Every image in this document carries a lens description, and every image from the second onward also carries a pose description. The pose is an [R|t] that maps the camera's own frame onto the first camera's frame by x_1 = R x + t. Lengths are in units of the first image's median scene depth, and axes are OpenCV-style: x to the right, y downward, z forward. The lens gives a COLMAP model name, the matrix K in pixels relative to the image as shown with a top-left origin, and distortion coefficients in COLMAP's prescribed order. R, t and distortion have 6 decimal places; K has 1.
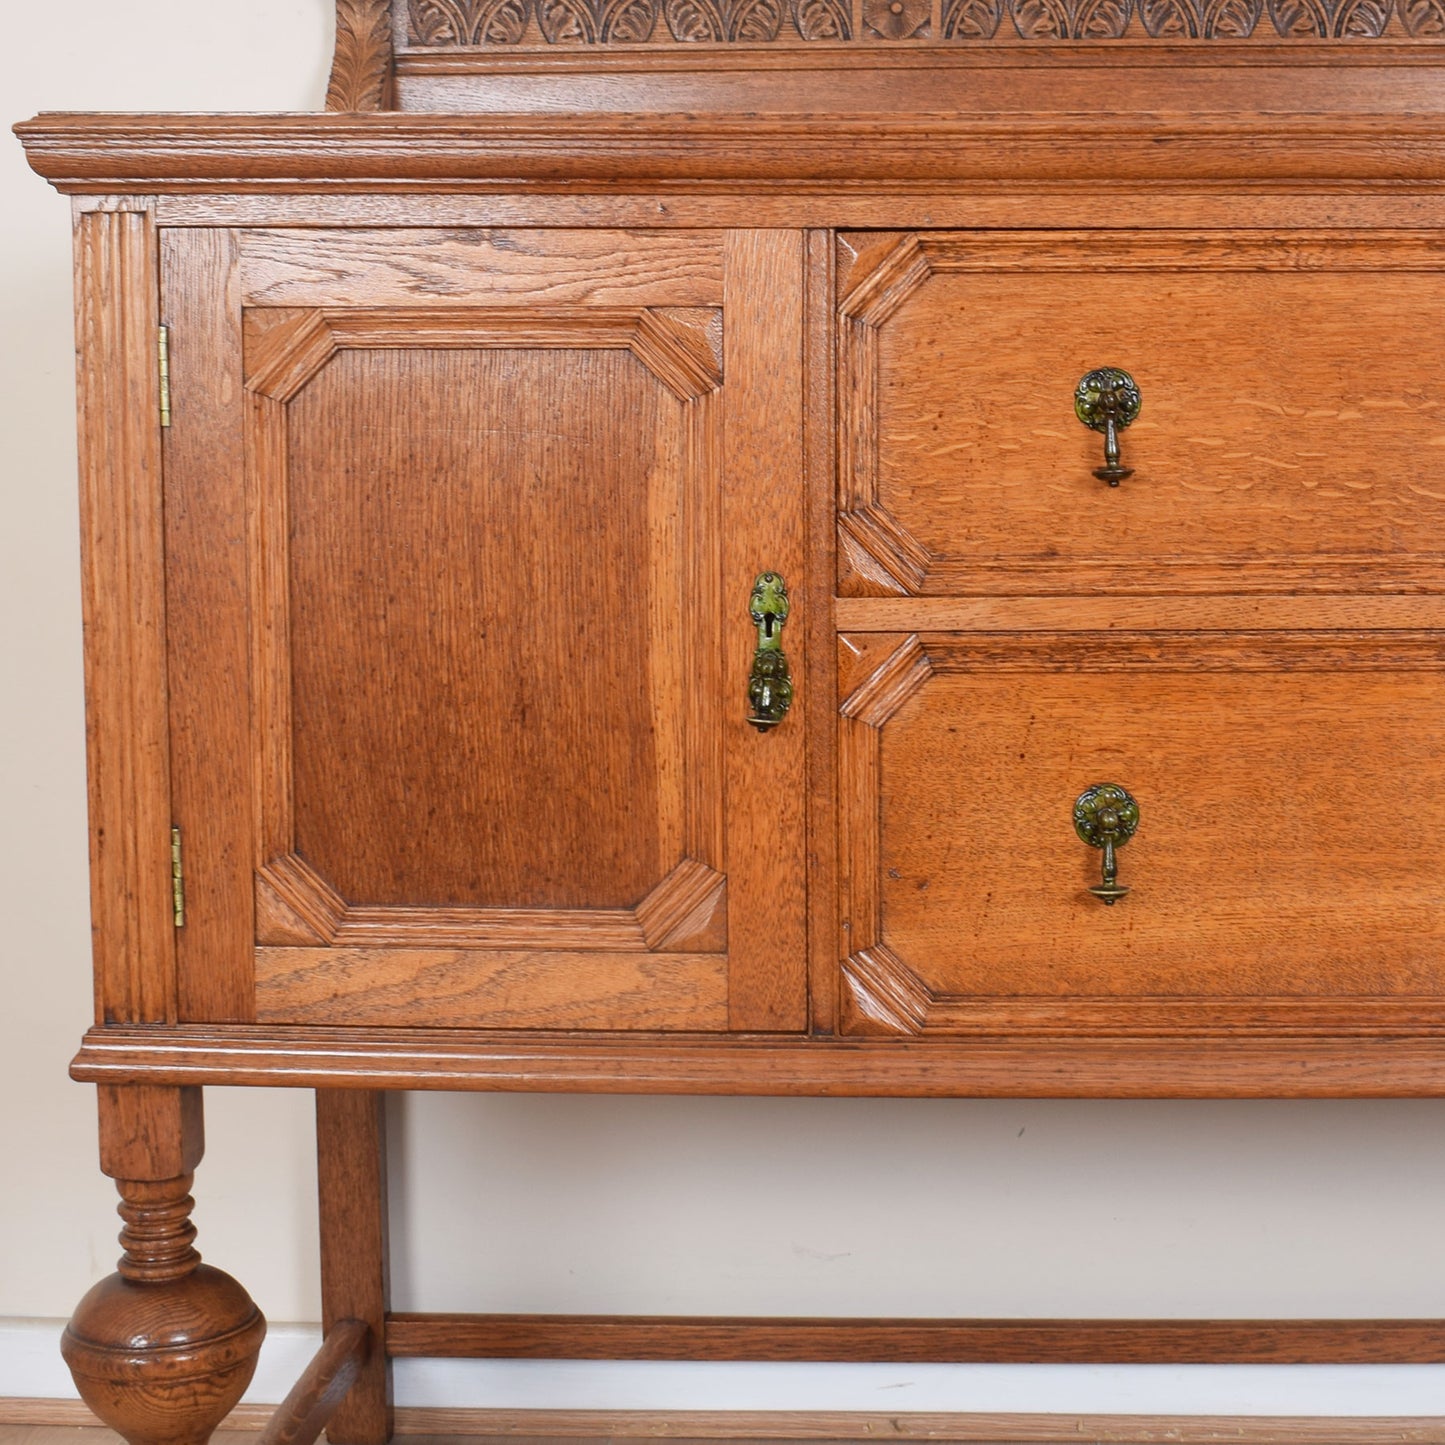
lens RADIAL K [[2787.5, 0, 926.4], [0, 2787.5, 629.1], [0, 0, 1]] dist [-0.086253, -0.040687]
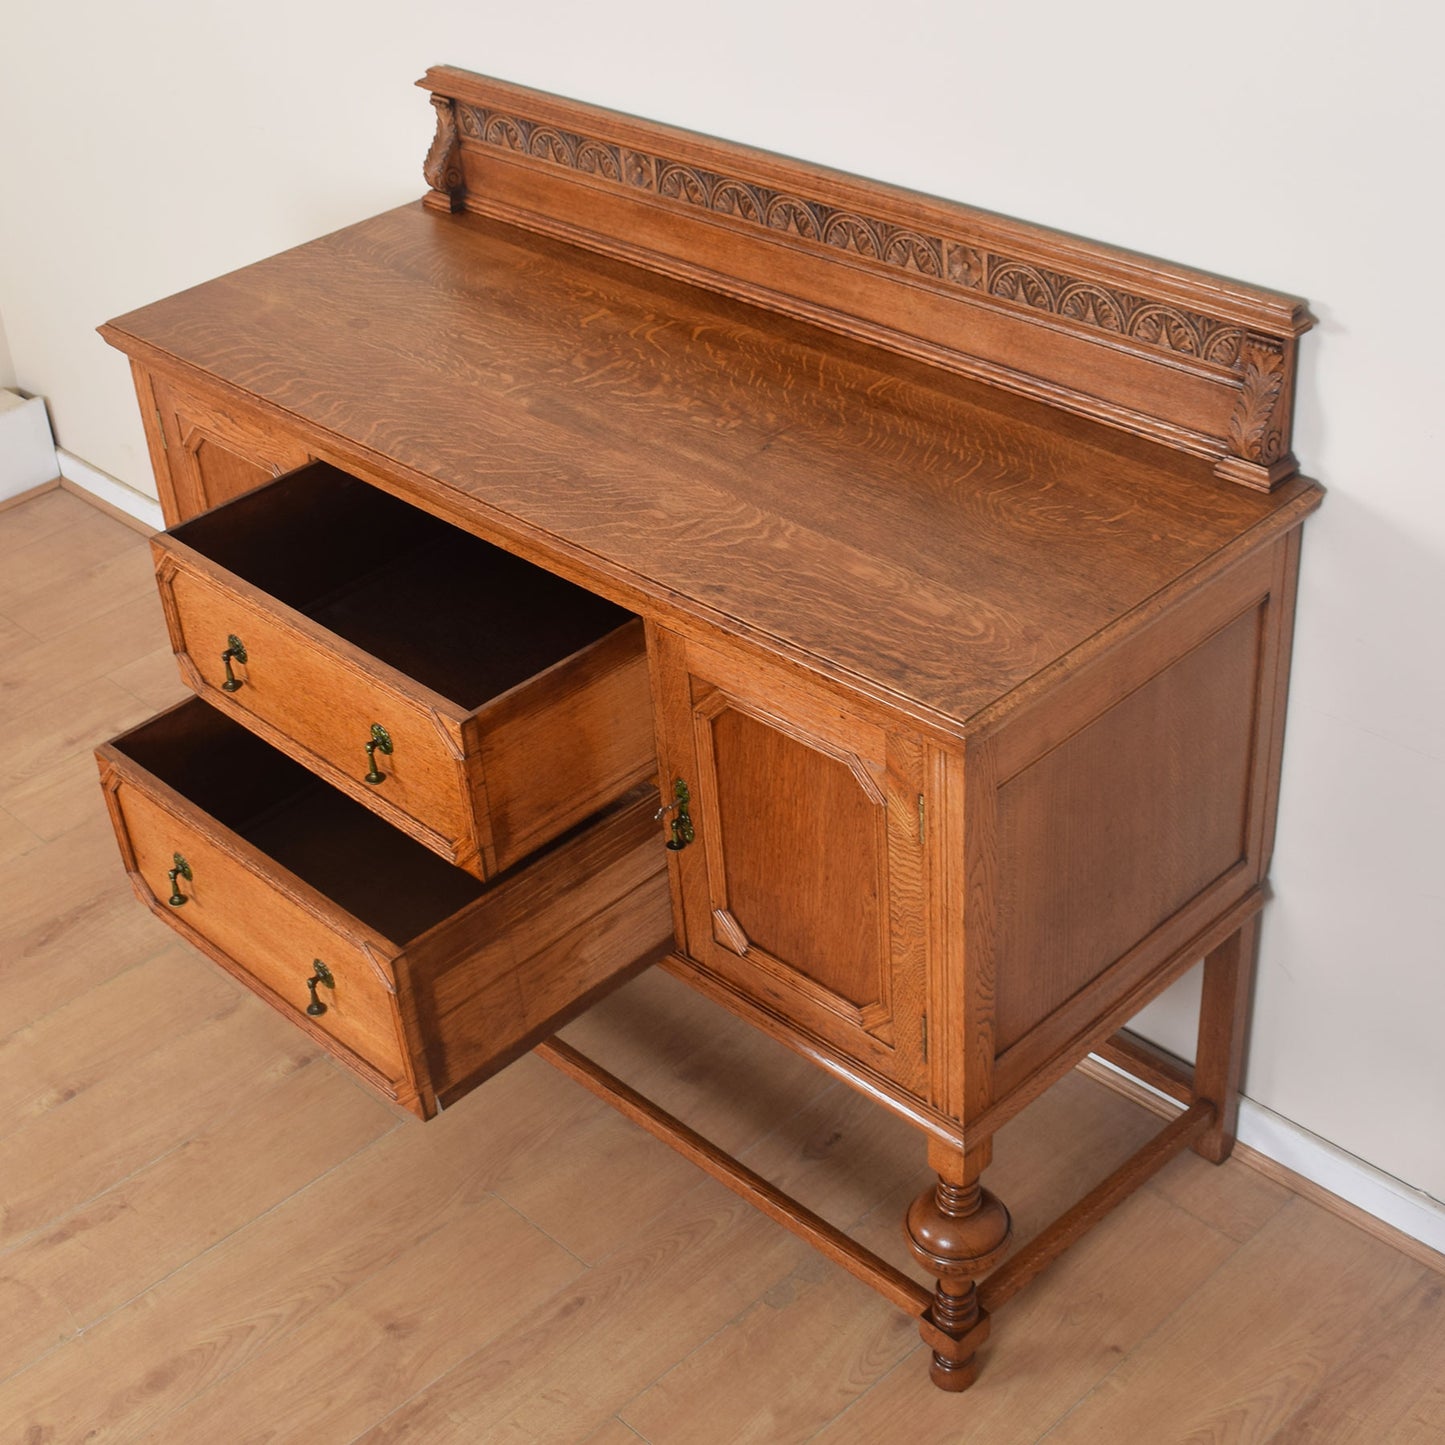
lens RADIAL K [[2215.1, 0, 630.9], [0, 2215.1, 688.9], [0, 0, 1]] dist [-0.088948, -0.002910]
pose [[0.696190, 0.345335, -0.629335, 1.275455], [0.023626, 0.865188, 0.500891, -0.836487], [0.717468, -0.363584, 0.594177, 0.074674]]
